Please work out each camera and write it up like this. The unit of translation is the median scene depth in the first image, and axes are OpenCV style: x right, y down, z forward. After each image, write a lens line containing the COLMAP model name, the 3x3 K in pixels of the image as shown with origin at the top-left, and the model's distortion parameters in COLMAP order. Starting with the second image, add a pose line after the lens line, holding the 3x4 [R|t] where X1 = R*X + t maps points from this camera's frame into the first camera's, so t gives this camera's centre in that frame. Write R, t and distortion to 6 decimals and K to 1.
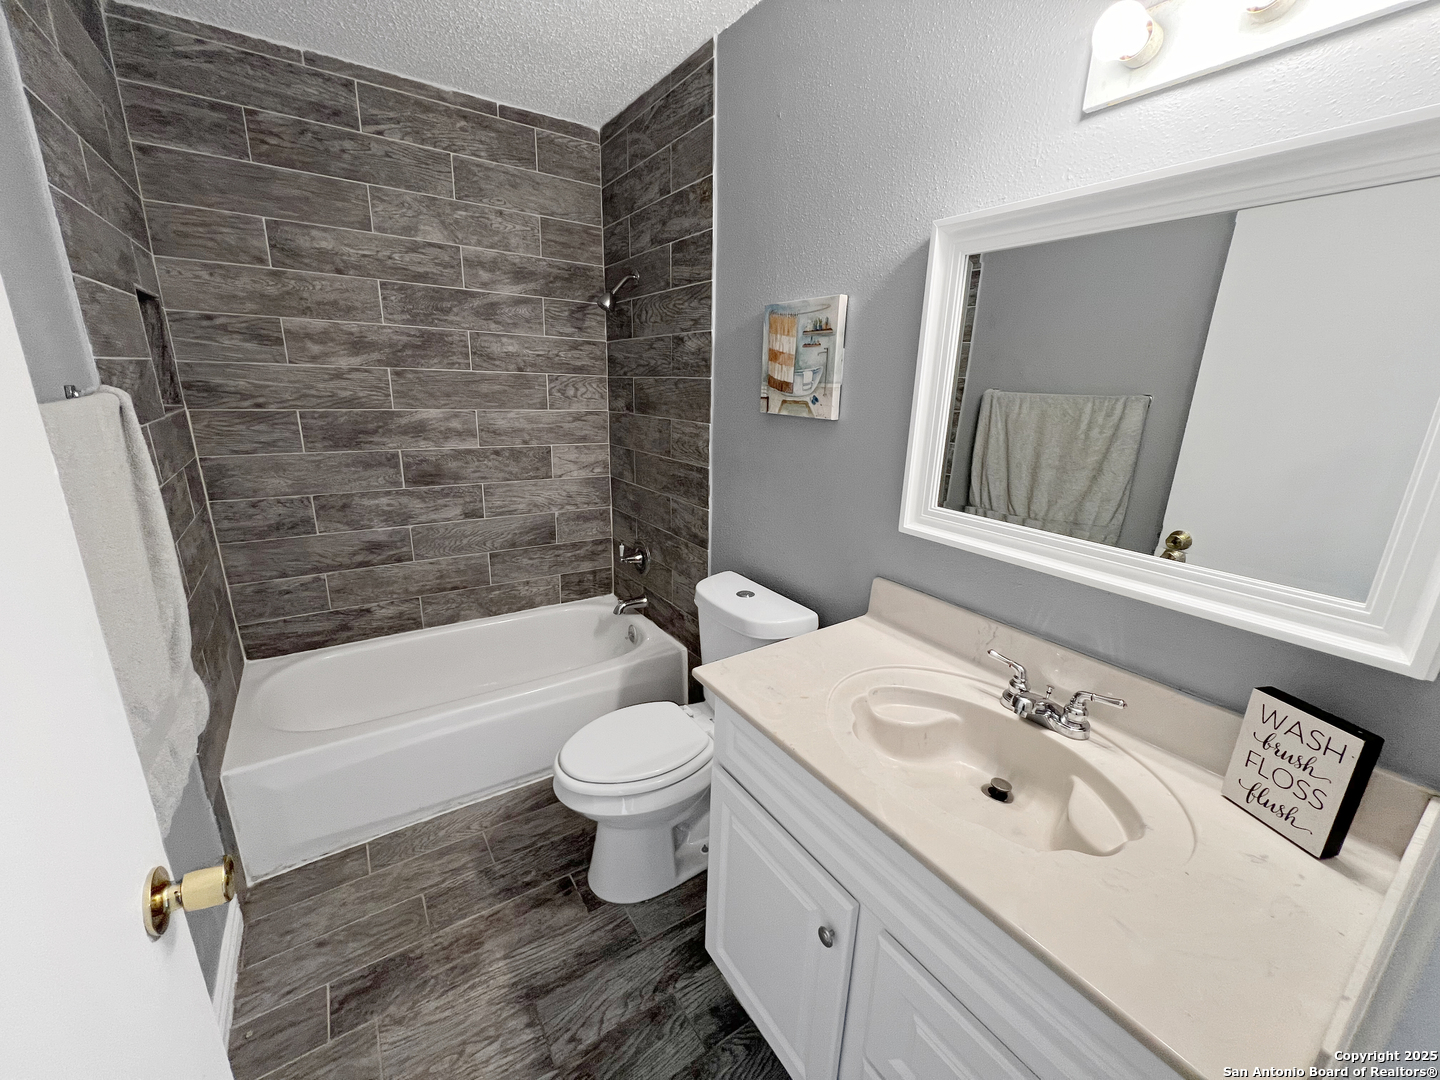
lens RADIAL K [[576.2, 0, 720.0], [0, 576.2, 540.0], [0, 0, 1]] dist [-0.001587, 0.000504]
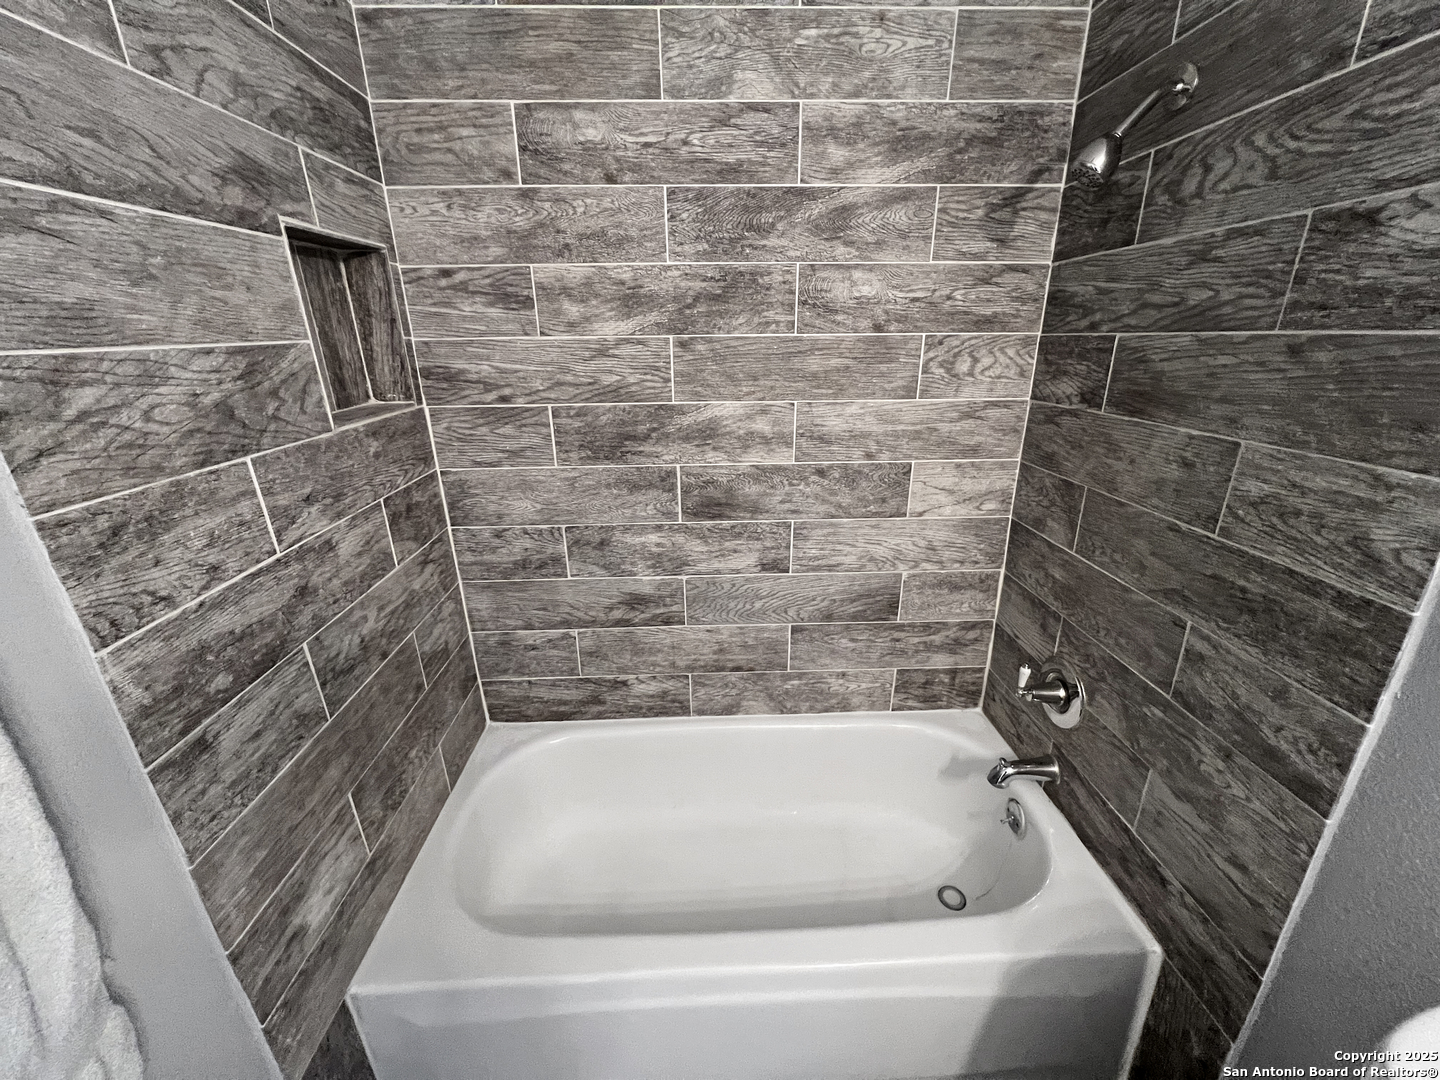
lens RADIAL K [[576.2, 0, 720.0], [0, 576.2, 540.0], [0, 0, 1]] dist [-0.001587, 0.000504]
pose [[0.846194, 0.142716, -0.513408, -0.188057], [-0.104919, 0.989230, 0.102058, -0.156794], [0.522444, -0.032494, 0.852054, 0.513274]]
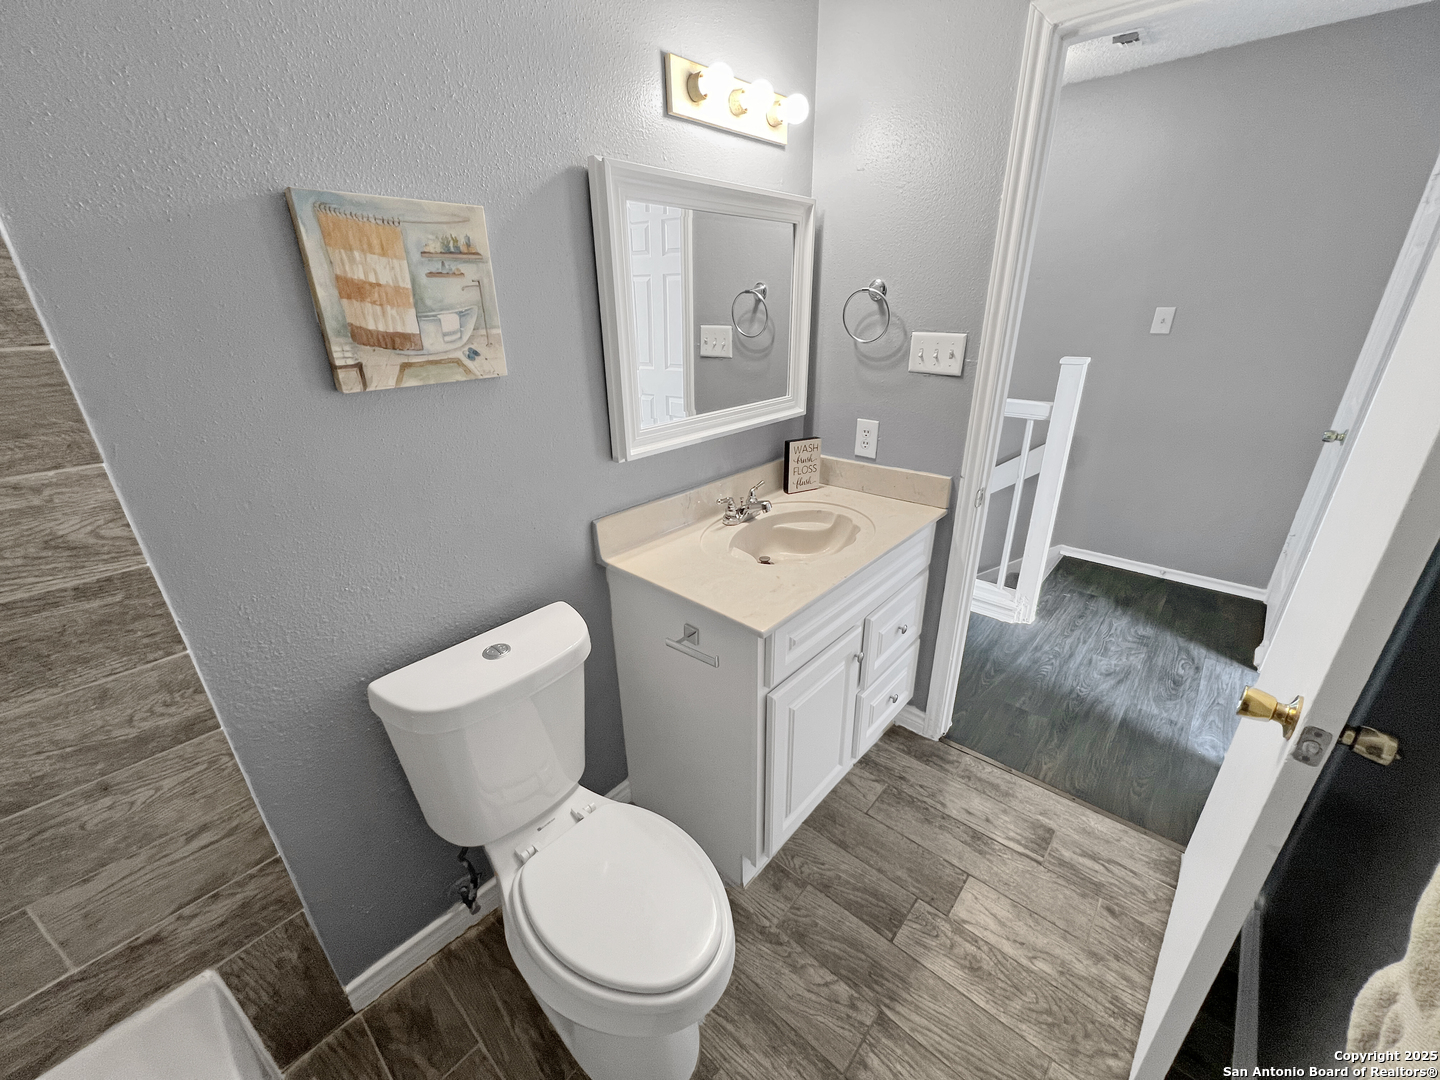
lens RADIAL K [[576.2, 0, 720.0], [0, 576.2, 540.0], [0, 0, 1]] dist [-0.001587, 0.000504]
pose [[-0.248045, -0.392808, 0.885537, -0.479645], [0.274557, 0.848119, 0.453115, -0.212915], [-0.929027, 0.355523, -0.102524, 0.642506]]
